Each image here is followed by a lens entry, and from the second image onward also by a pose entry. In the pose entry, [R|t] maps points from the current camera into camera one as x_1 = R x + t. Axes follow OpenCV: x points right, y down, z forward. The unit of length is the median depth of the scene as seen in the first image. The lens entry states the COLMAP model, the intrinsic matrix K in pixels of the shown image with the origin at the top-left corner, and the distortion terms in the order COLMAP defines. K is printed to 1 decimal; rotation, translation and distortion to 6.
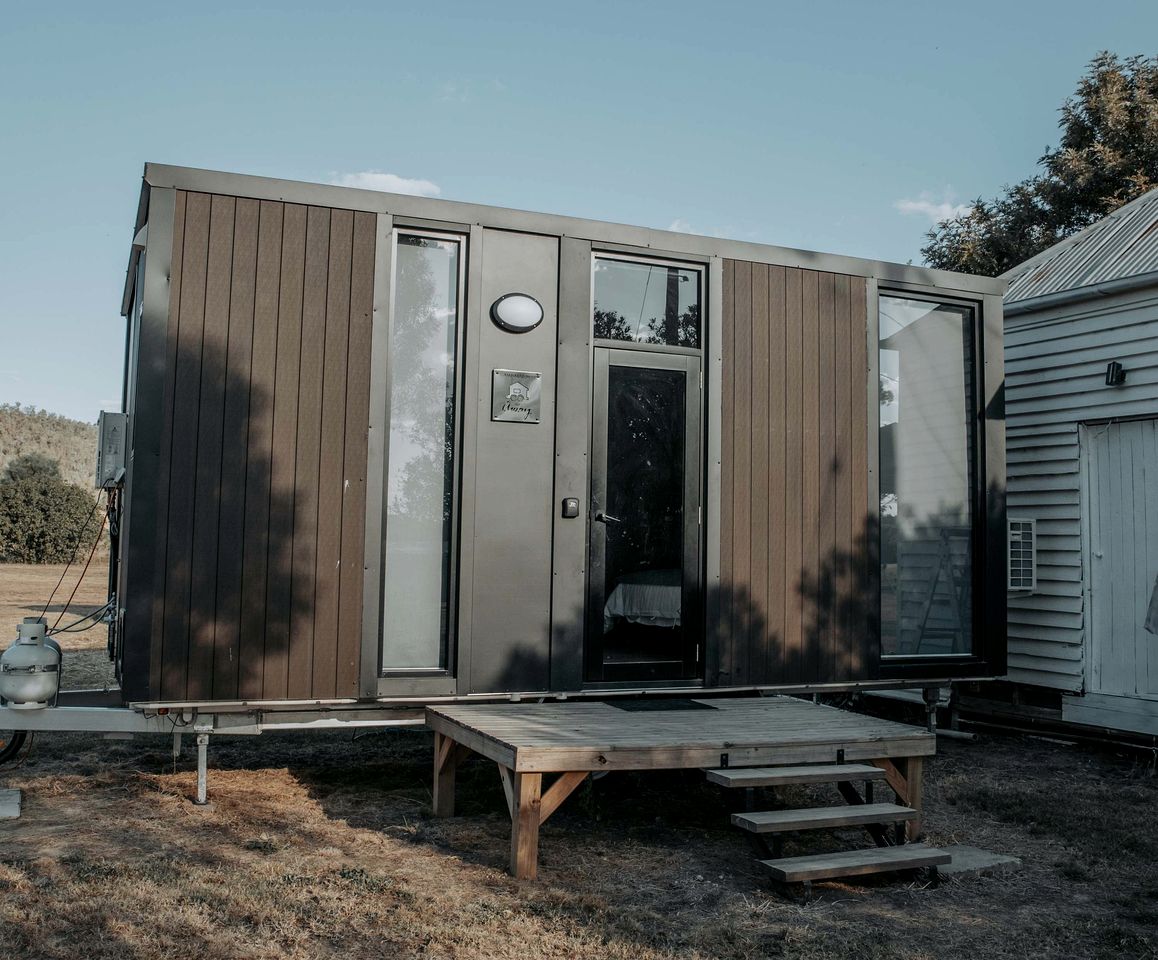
lens RADIAL K [[1238.3, 0, 590.4], [0, 1238.3, 424.6], [0, 0, 1]] dist [-0.068718, 0.000000]
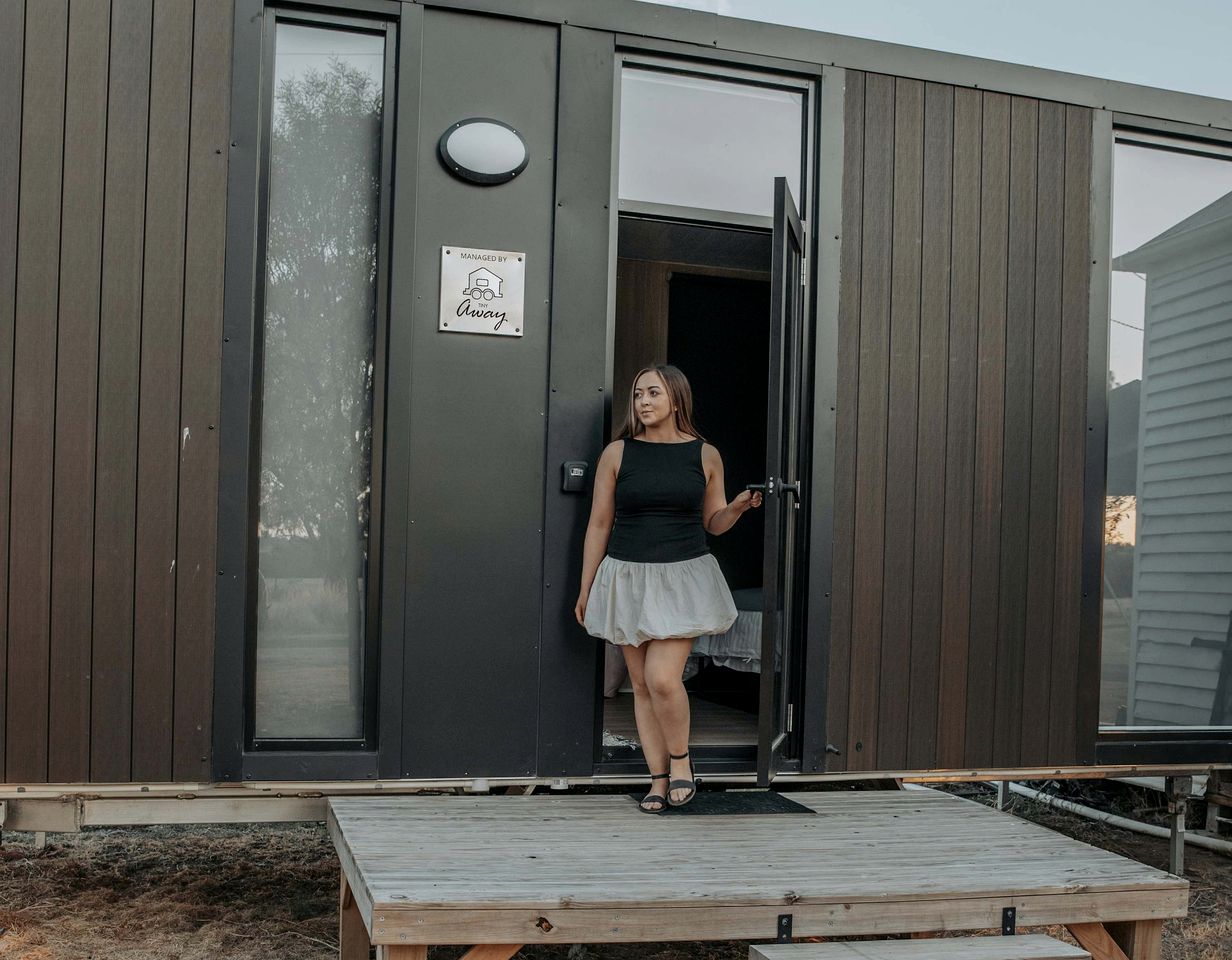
lens RADIAL K [[1346.1, 0, 620.2], [0, 1346.1, 595.7], [0, 0, 1]] dist [-0.058745, 0.000000]
pose [[0.991986, 0.010304, -0.125929, 0.079224], [0.004018, 0.993593, 0.112950, 0.044061], [0.126286, -0.112551, 0.985588, 0.307031]]
